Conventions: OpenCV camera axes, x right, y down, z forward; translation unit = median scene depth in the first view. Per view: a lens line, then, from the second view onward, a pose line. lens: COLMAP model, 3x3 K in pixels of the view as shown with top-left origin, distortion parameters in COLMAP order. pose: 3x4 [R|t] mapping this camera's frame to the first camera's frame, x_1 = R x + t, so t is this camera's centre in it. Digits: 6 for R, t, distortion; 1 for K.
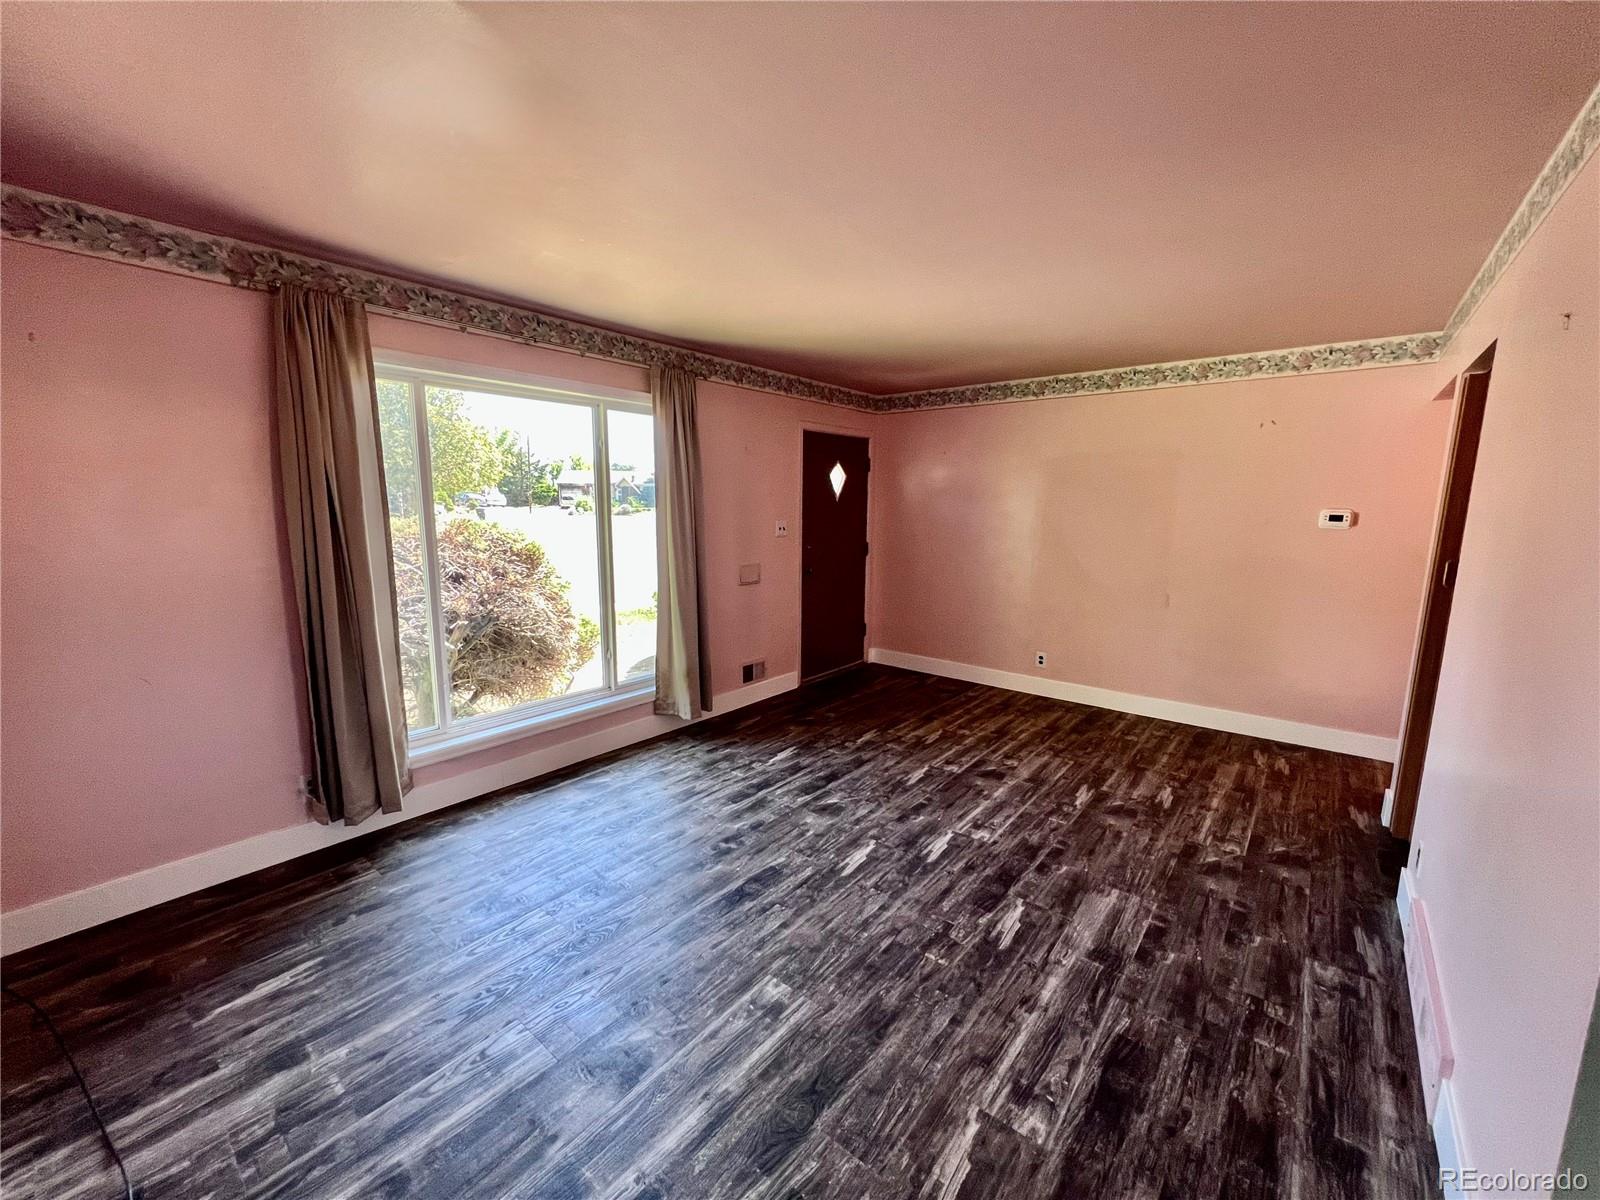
lens RADIAL K [[632.7, 0, 804.2], [0, 632.7, 609.1], [0, 0, 1]] dist [0.000225, 0.000176]
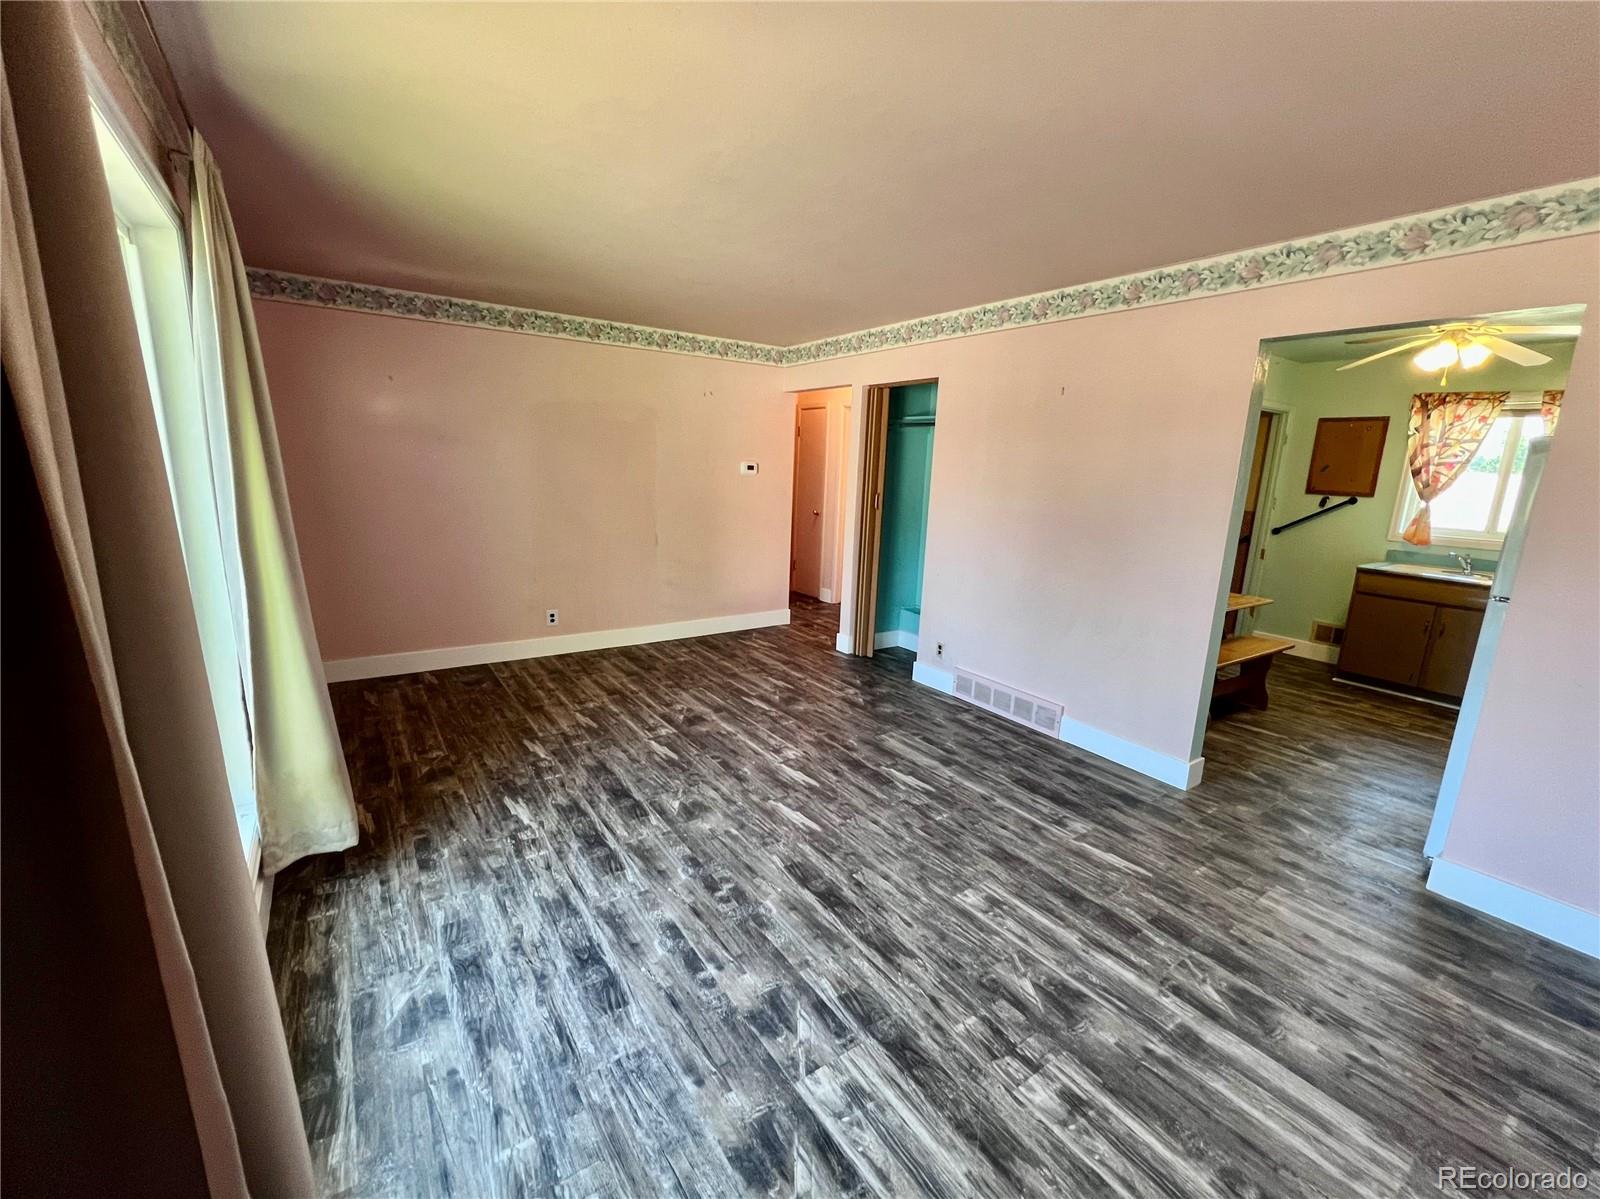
lens RADIAL K [[668.0, 0, 796.1], [0, 668.0, 598.3], [0, 0, 1]] dist [0.000067, 0.000277]
pose [[0.281015, -0.190542, 0.940598, -0.701075], [0.126227, 0.978916, 0.160592, -0.095701], [-0.951366, 0.073600, 0.299142, 0.542456]]
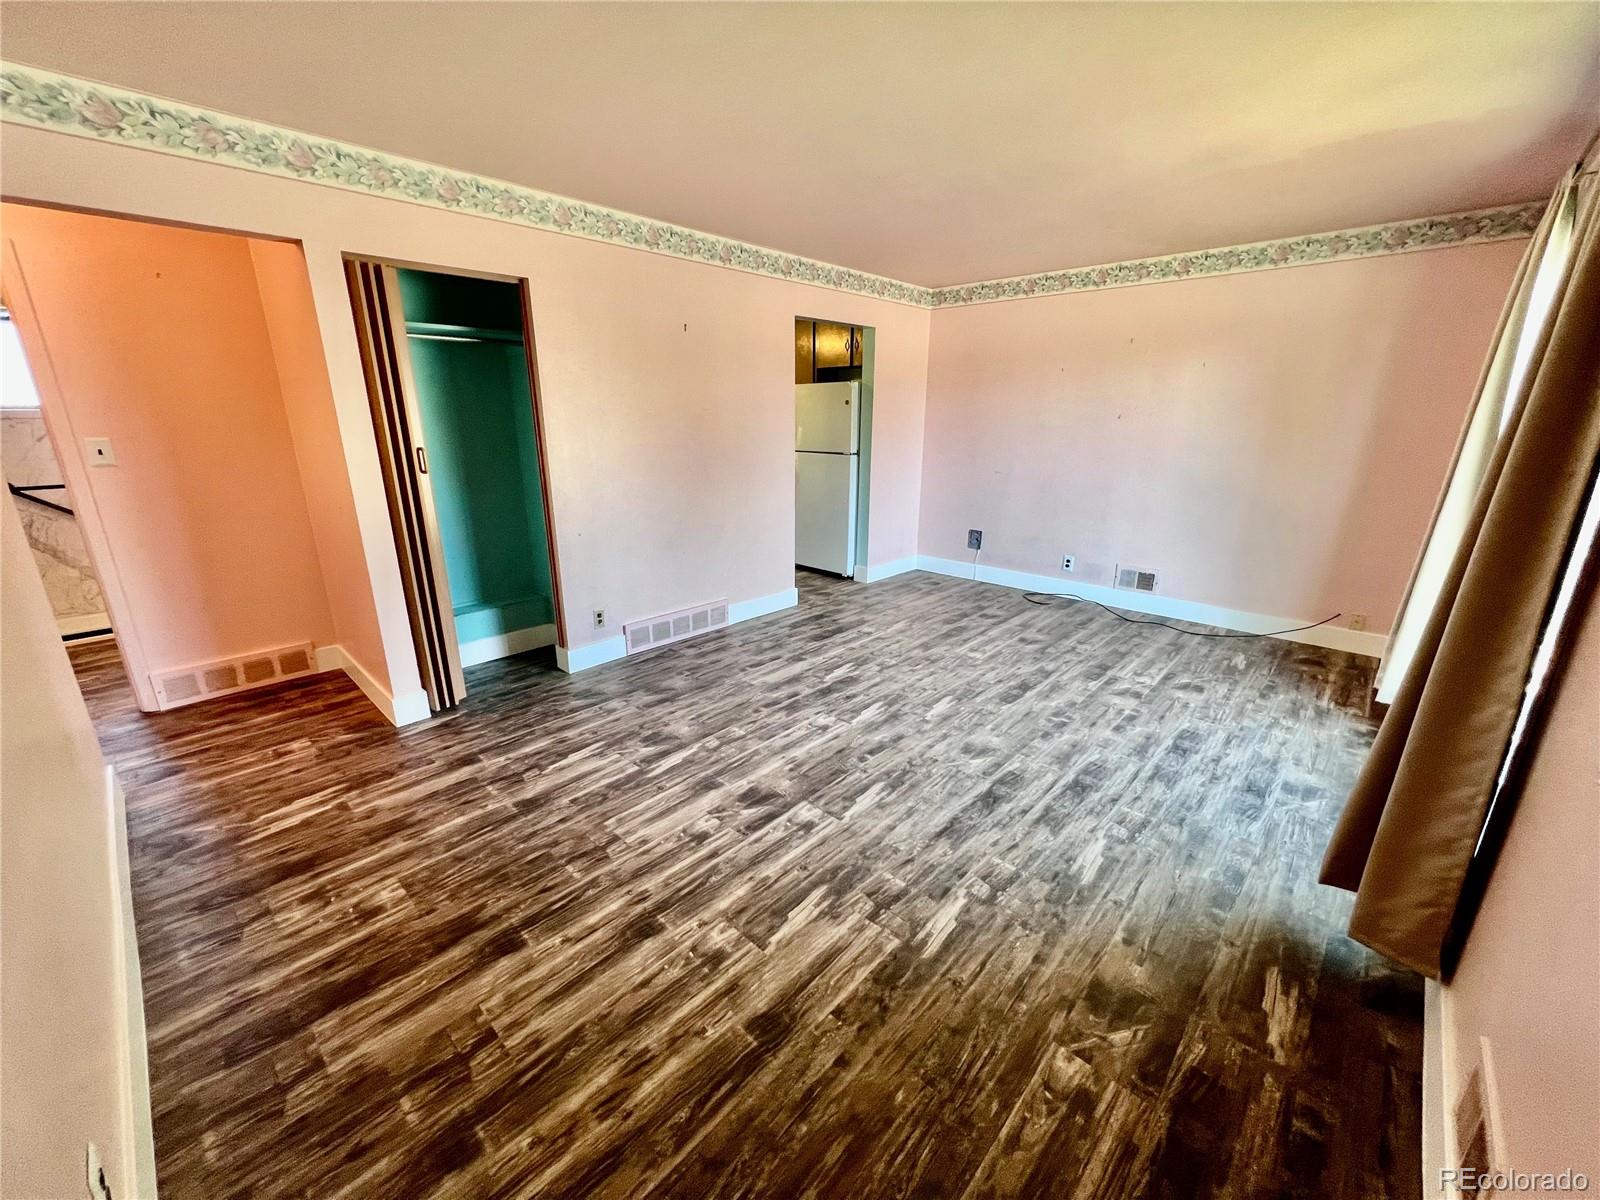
lens RADIAL K [[632.7, 0, 799.0], [0, 632.7, 604.5], [0, 0, 1]] dist [0.000225, 0.000176]
pose [[-0.997230, -0.030296, 0.067933, 0.228469], [0.003406, 0.893739, 0.448574, -0.263139], [-0.074305, 0.447563, -0.891160, 1.655327]]
